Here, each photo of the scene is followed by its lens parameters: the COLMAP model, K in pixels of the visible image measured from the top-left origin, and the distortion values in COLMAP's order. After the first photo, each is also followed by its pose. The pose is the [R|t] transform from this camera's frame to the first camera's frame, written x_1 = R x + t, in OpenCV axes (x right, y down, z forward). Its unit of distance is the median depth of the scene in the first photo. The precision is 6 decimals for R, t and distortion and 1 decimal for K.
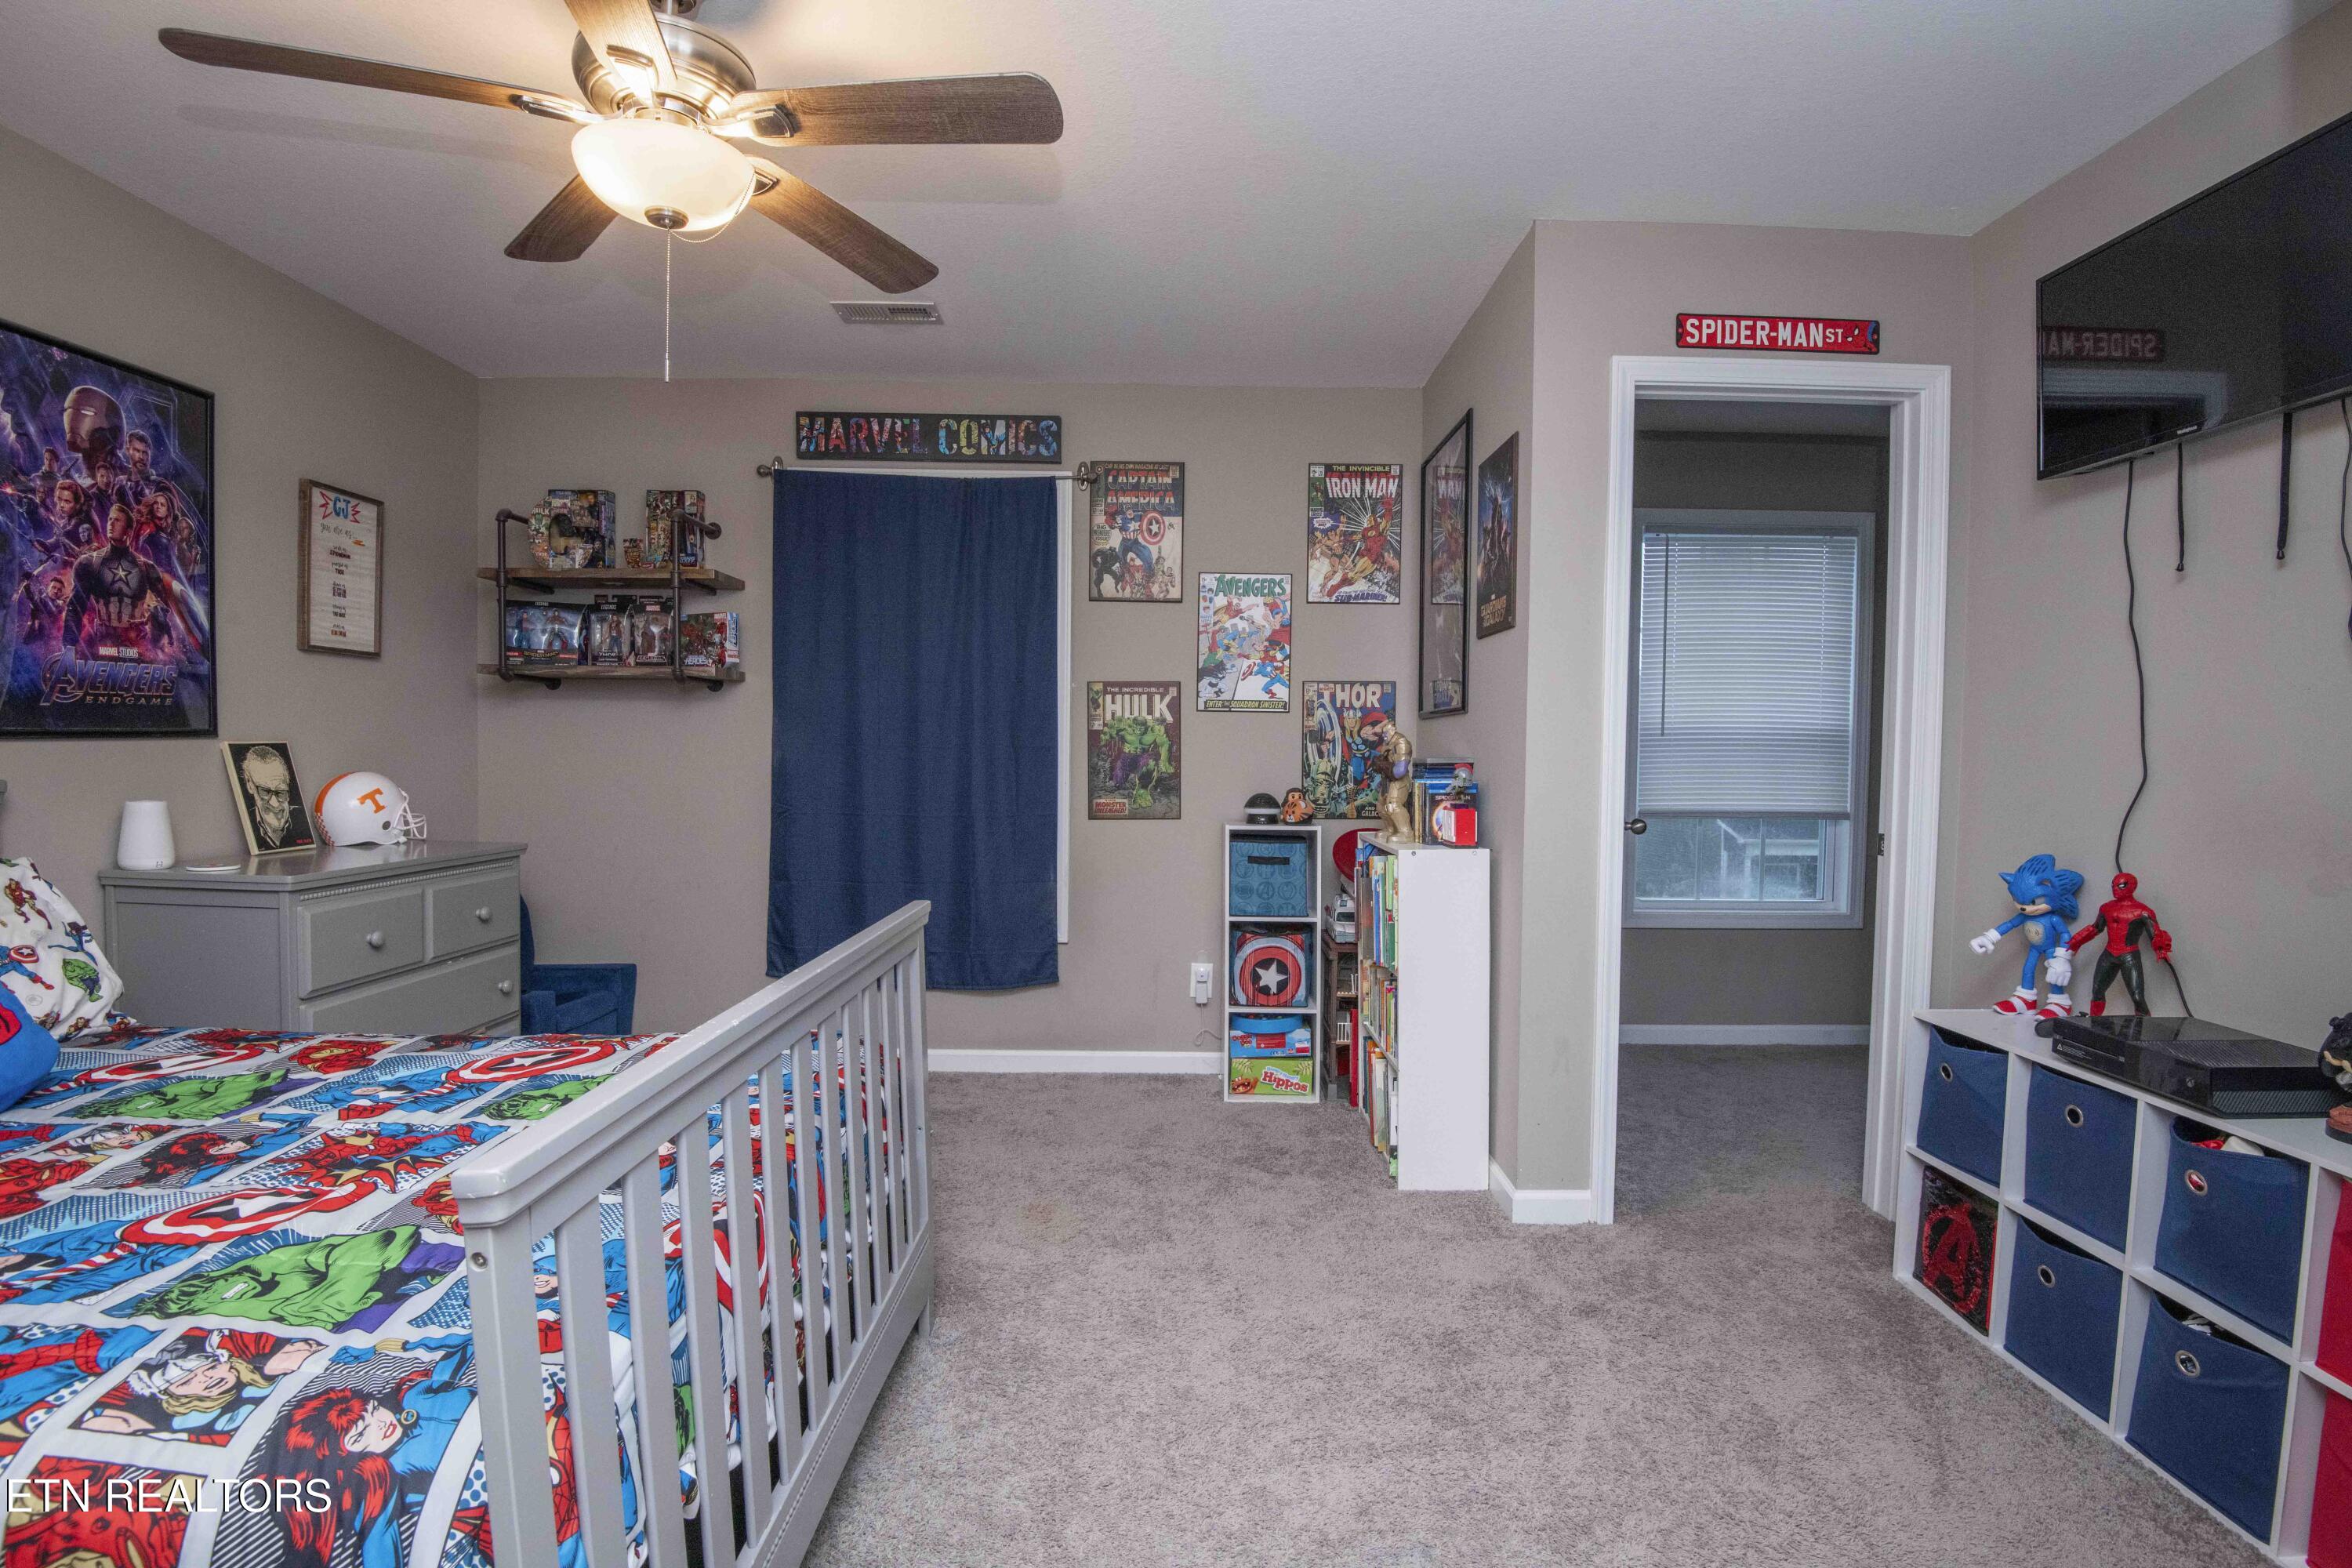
lens RADIAL K [[1087.3, 0, 1175.4], [0, 1087.3, 796.6], [0, 0, 1]] dist [-0.021565, -0.013116]
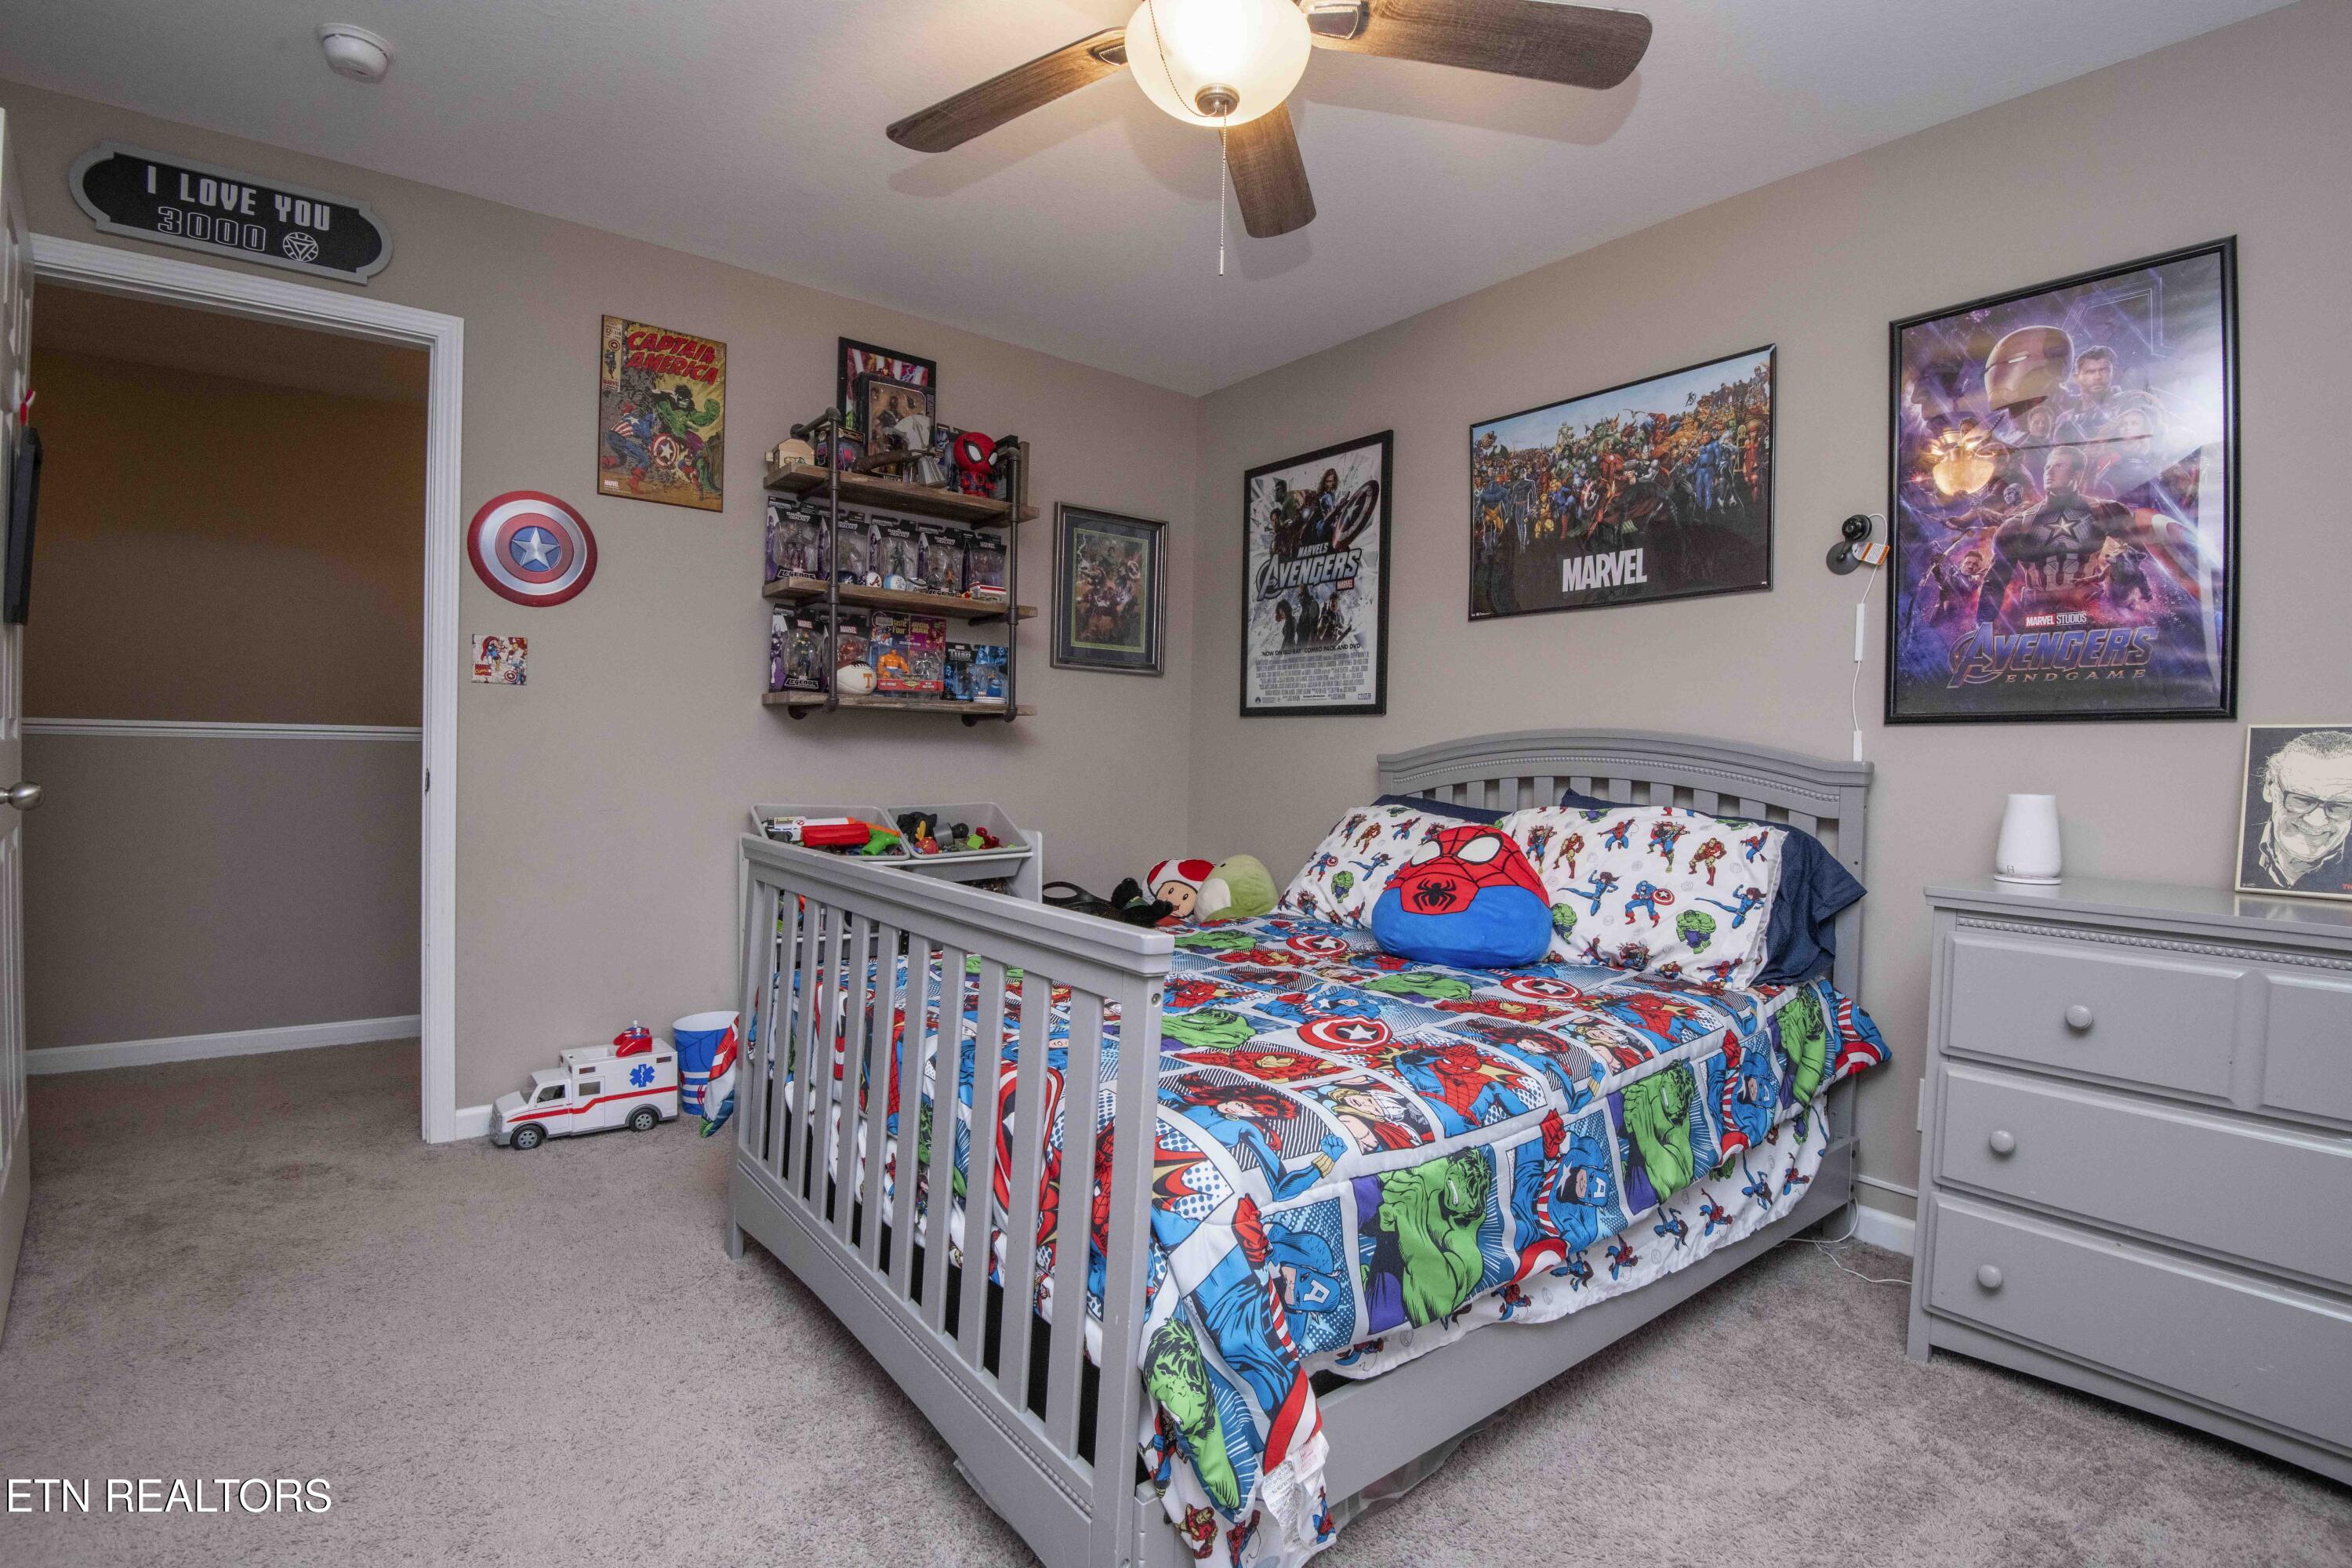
lens RADIAL K [[1087.3, 0, 1171.1], [0, 1087.3, 780.2], [0, 0, 1]] dist [-0.021565, -0.013116]
pose [[-0.781599, -0.018567, -0.623505, 0.088008], [-0.063795, 0.996695, 0.050290, -0.006221], [0.620511, 0.079084, -0.780200, 1.258141]]
